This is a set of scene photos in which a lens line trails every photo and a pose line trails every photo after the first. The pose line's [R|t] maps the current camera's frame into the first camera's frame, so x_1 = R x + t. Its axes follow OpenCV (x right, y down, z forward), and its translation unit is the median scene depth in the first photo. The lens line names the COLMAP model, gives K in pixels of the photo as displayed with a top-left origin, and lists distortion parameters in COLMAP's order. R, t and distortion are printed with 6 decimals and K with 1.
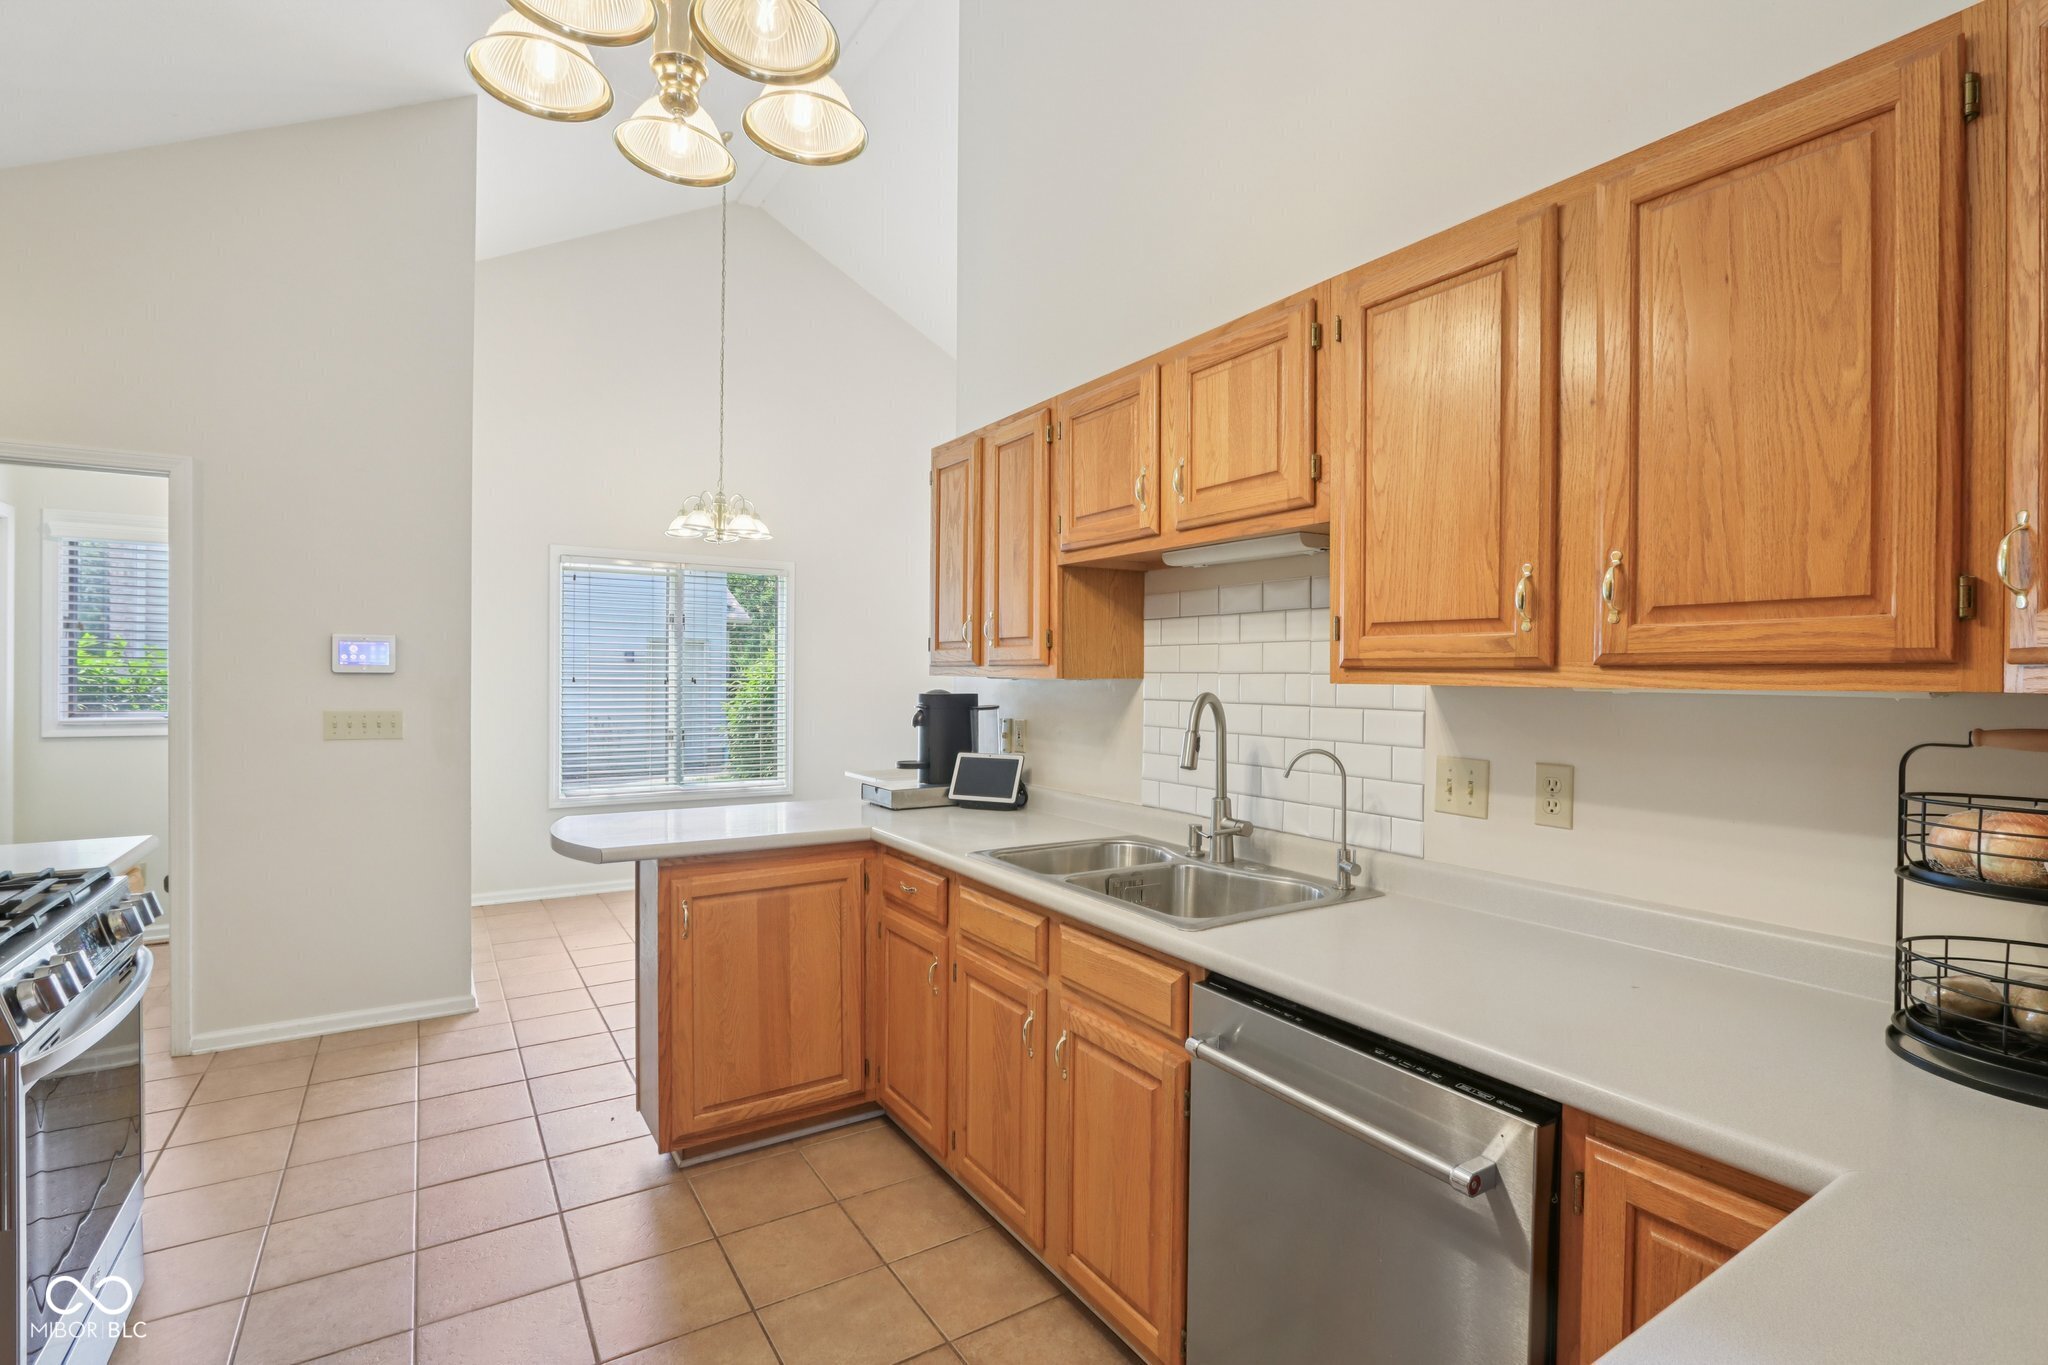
lens RADIAL K [[947.4, 0, 1028.0], [0, 947.4, 680.7], [0, 0, 1]] dist [-0.009890, -0.000054]
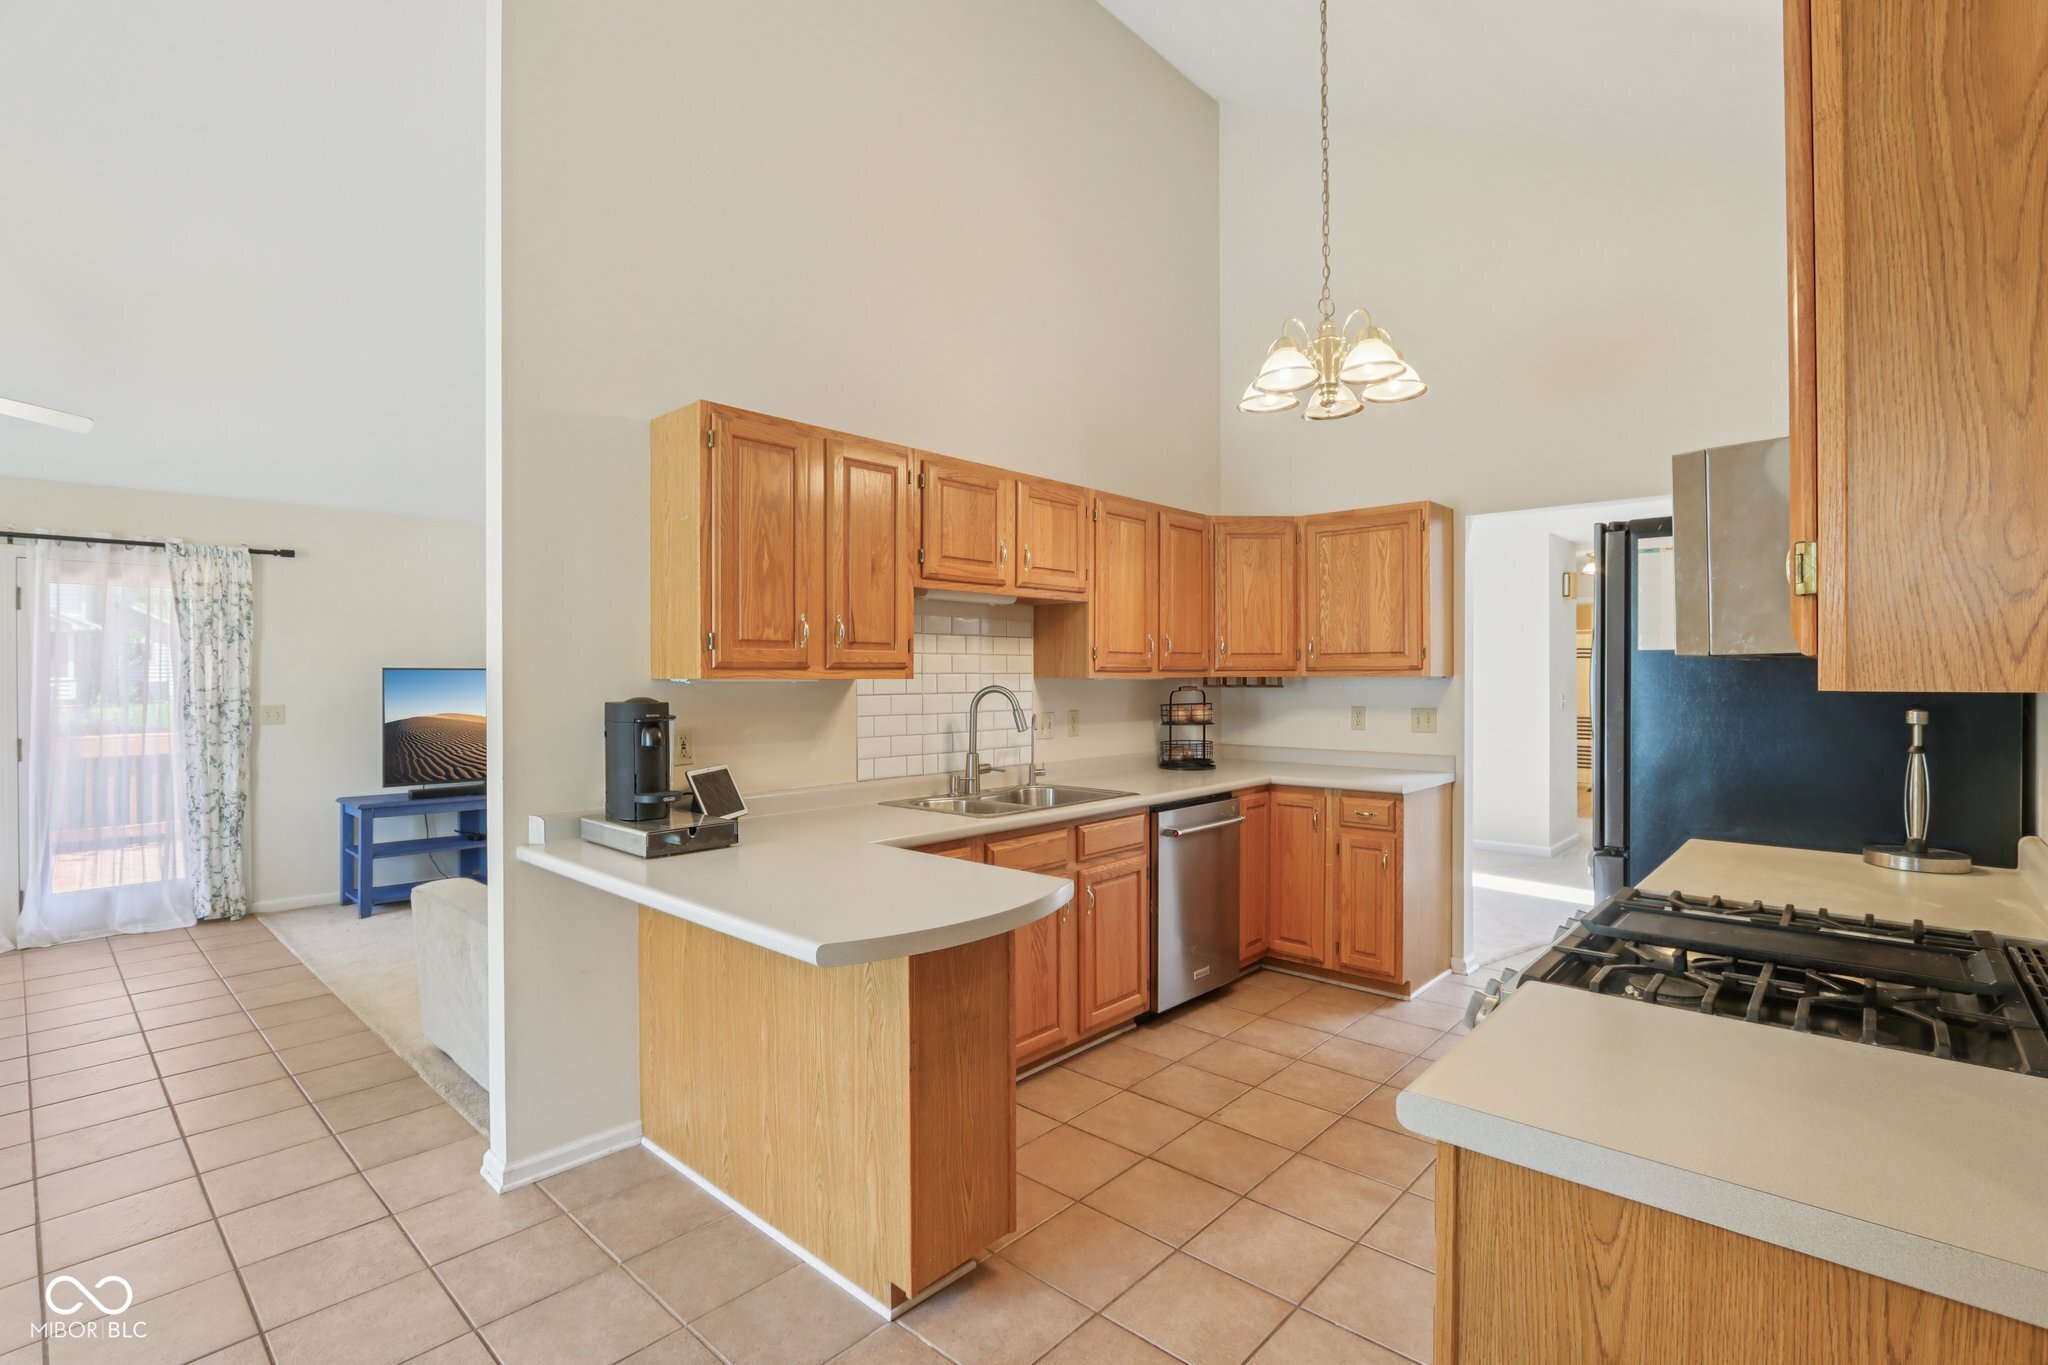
lens RADIAL K [[951.9, 0, 1028.3], [0, 951.9, 675.2], [0, 0, 1]] dist [0.001048, 0.000109]
pose [[-0.247752, -0.009361, 0.968778, -1.434422], [0.006696, 0.999913, 0.011374, -0.023762], [-0.968800, 0.009305, -0.247668, 1.383079]]
